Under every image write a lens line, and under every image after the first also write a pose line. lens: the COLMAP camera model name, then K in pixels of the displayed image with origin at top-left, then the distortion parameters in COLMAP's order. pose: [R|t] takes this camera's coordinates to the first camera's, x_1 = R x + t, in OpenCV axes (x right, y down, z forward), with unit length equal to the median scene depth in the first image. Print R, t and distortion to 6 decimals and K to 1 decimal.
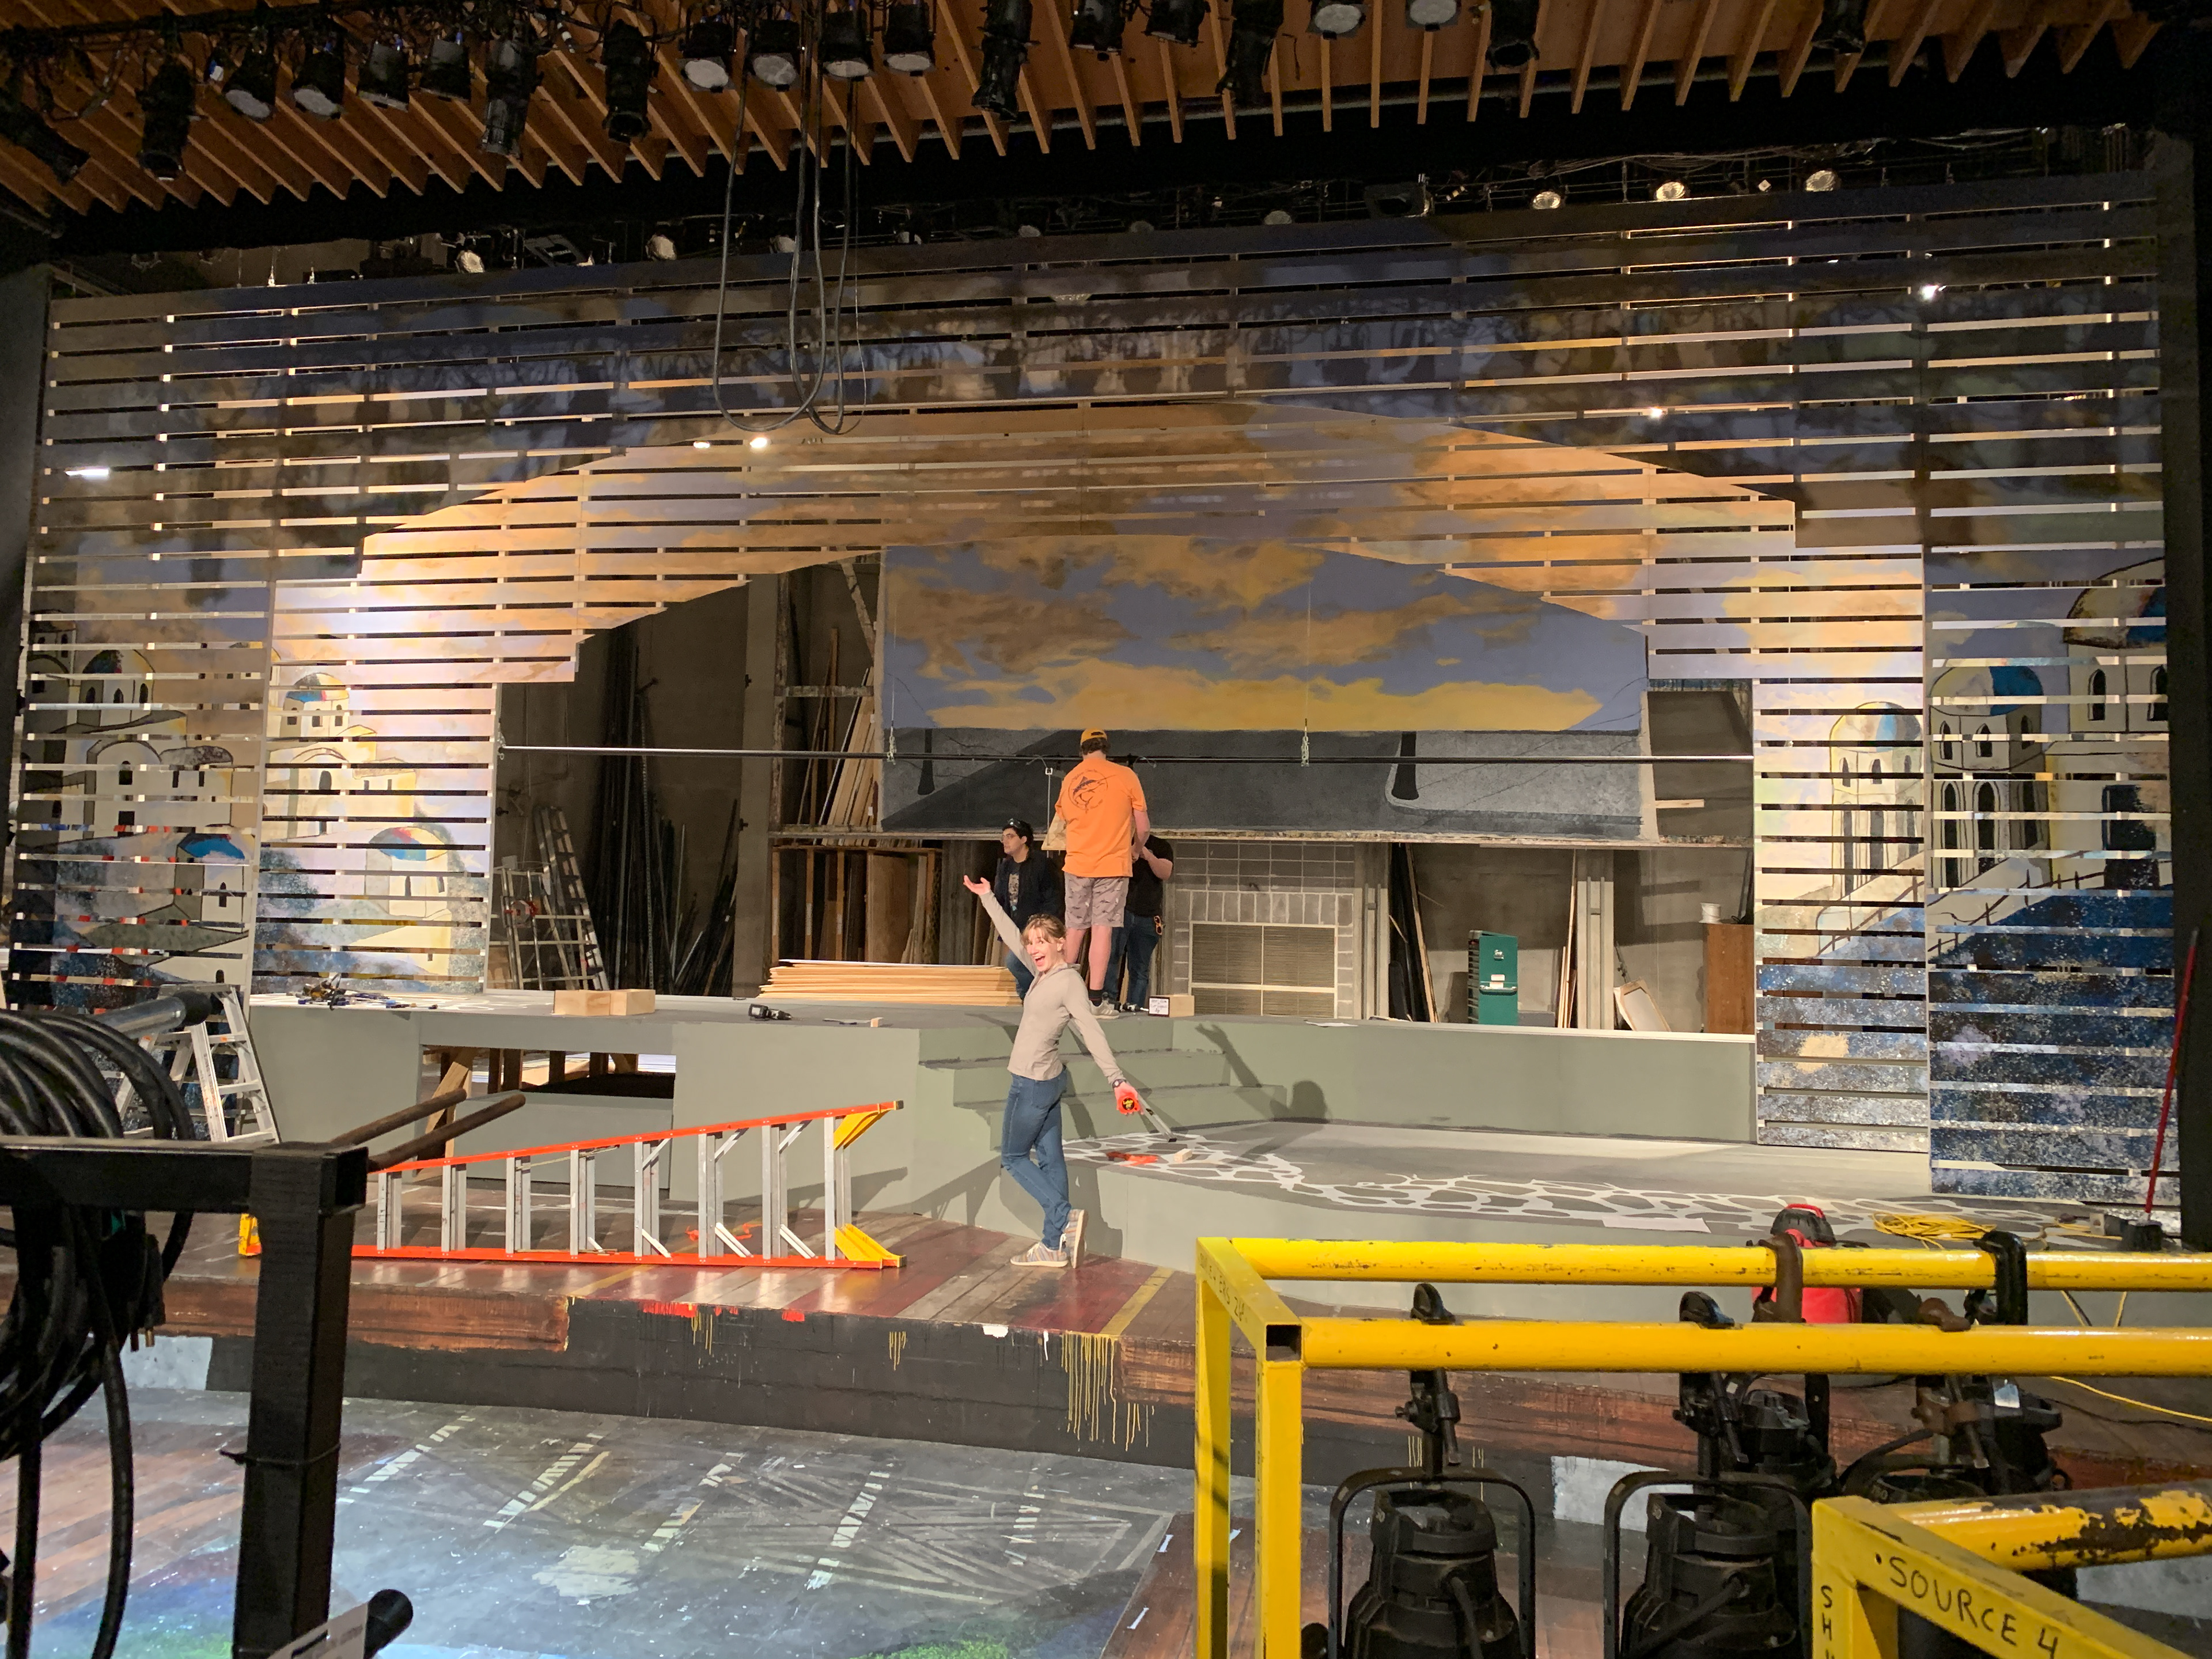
lens RADIAL K [[1673.0, 0, 1130.1], [0, 1673.0, 821.1], [0, 0, 1]] dist [0.041553, -0.004737]
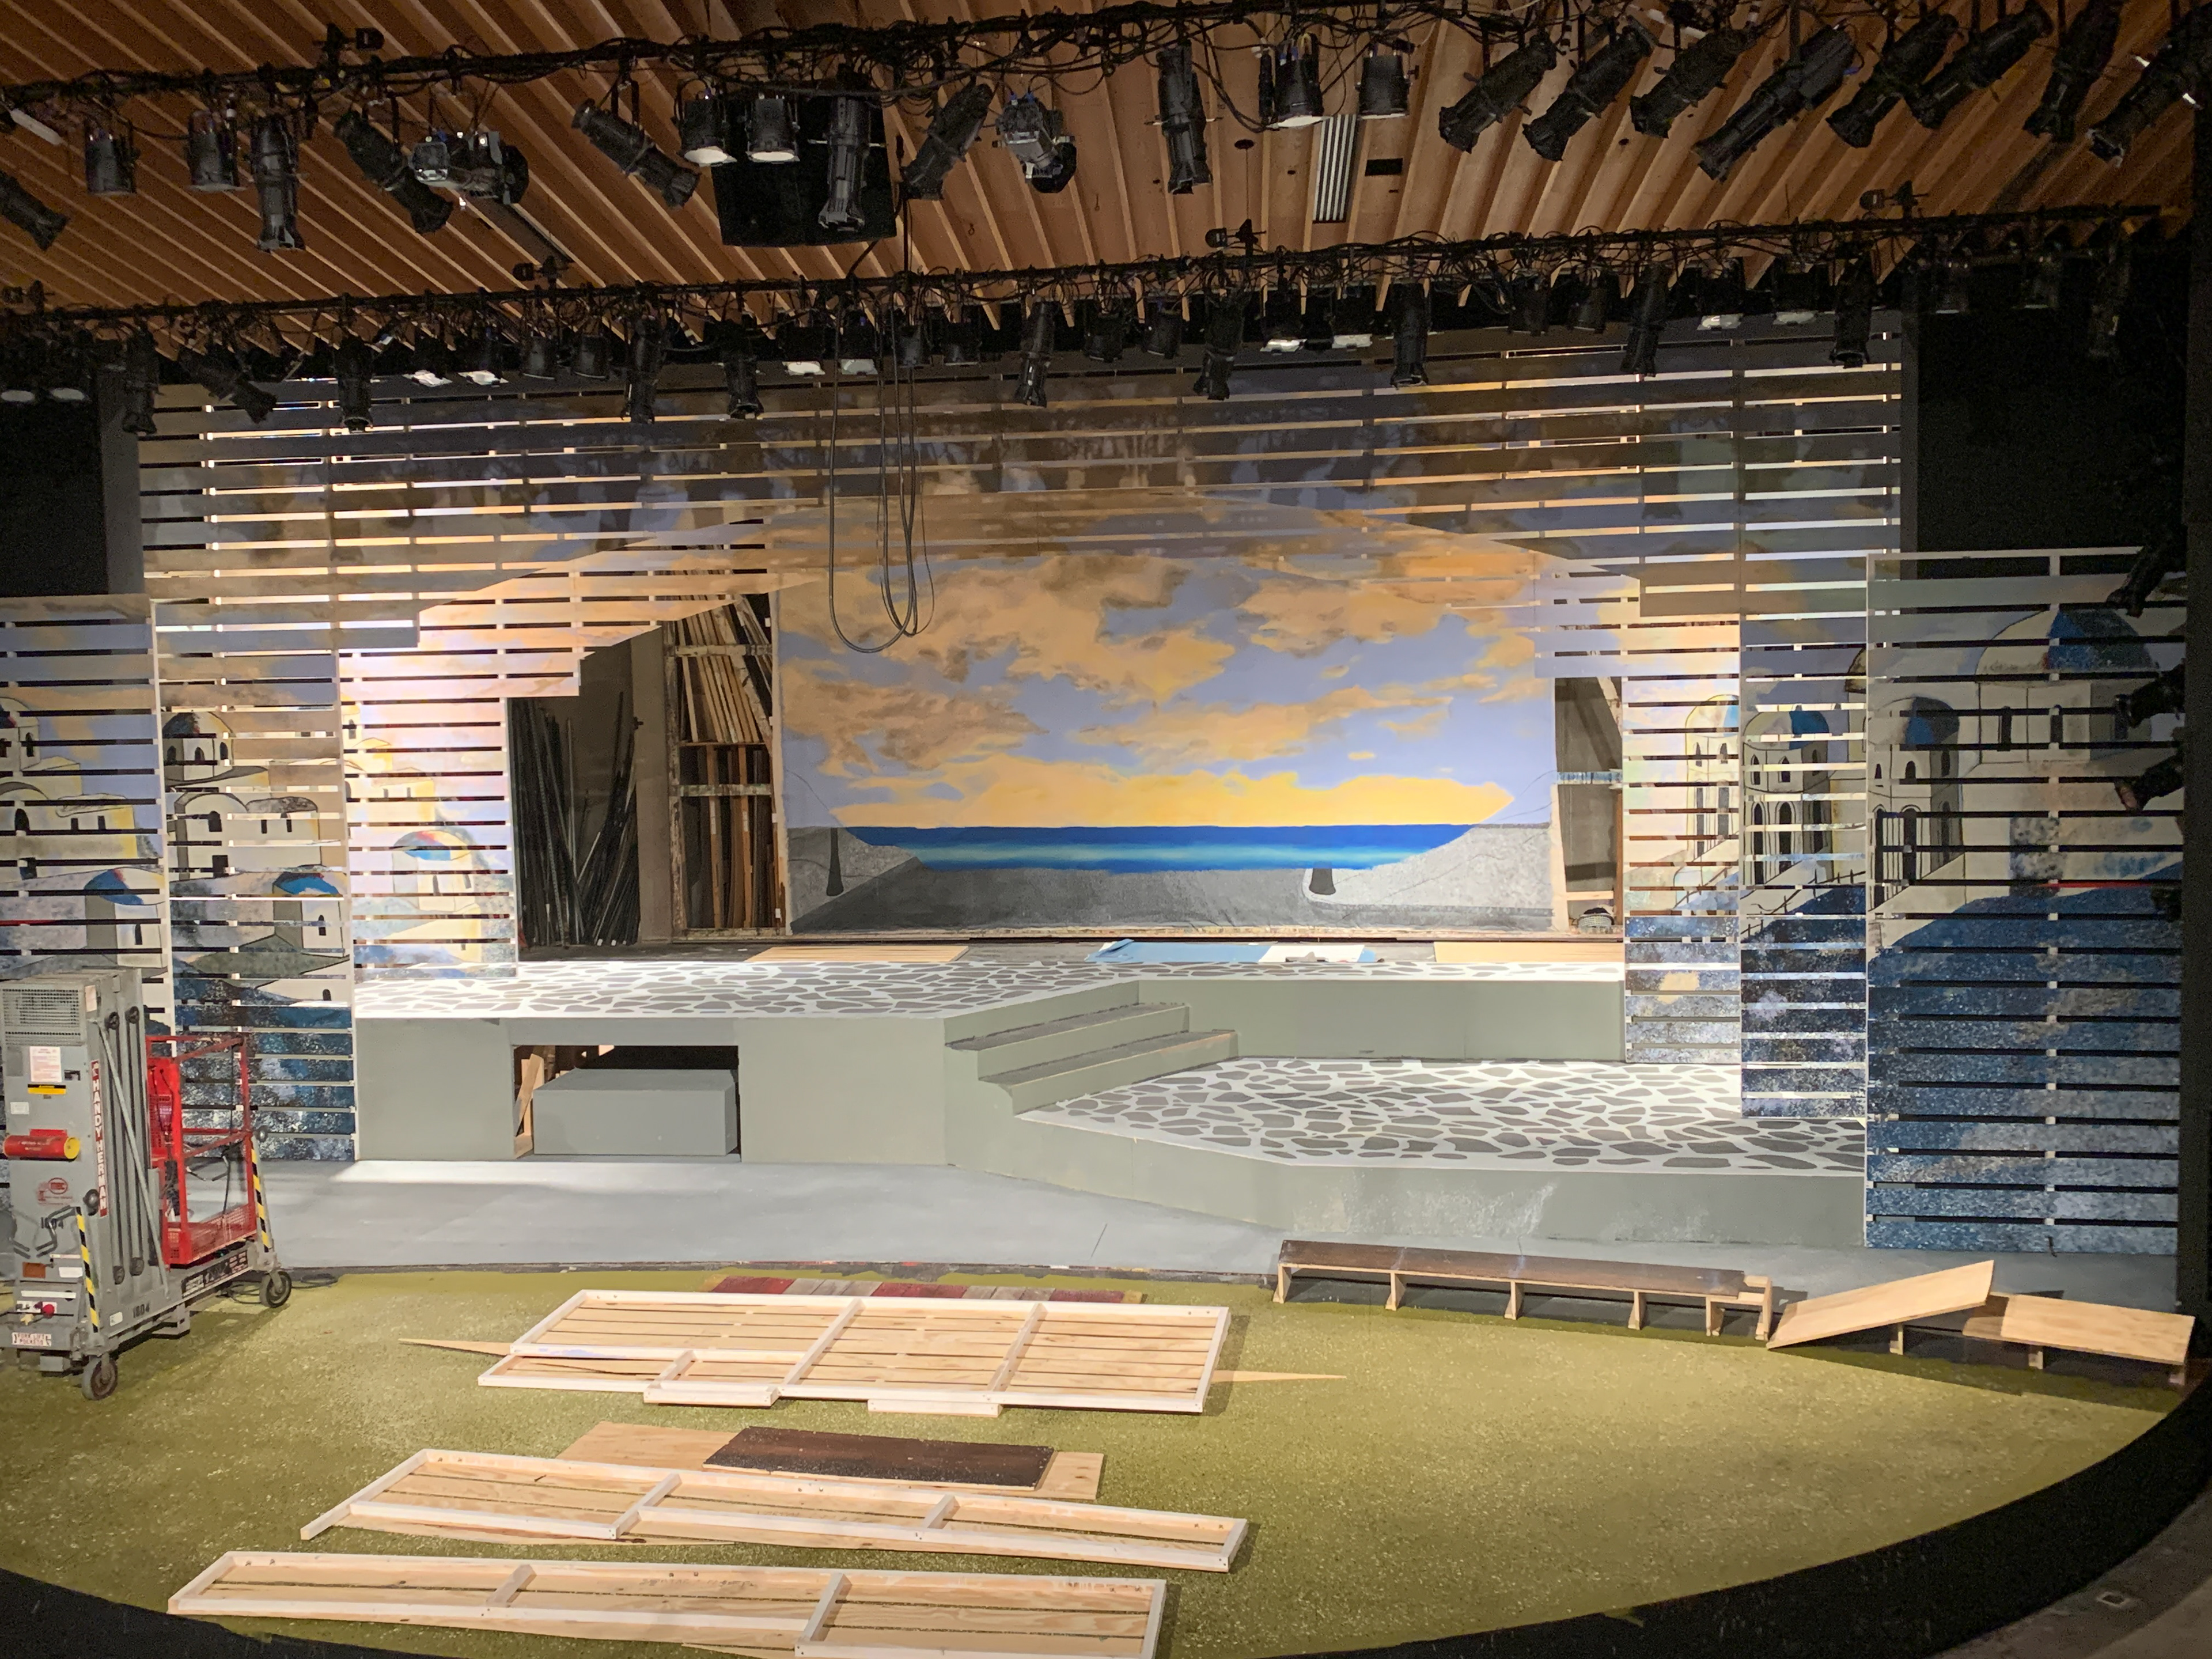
lens RADIAL K [[2053.9, 0, 1091.5], [0, 2053.9, 834.7], [0, 0, 1]] dist [0.123774, 0.000000]
pose [[0.997283, -0.049007, 0.054996, -0.087122], [0.040941, 0.989411, 0.139243, -0.195314], [-0.061237, -0.136614, 0.988730, -0.434002]]
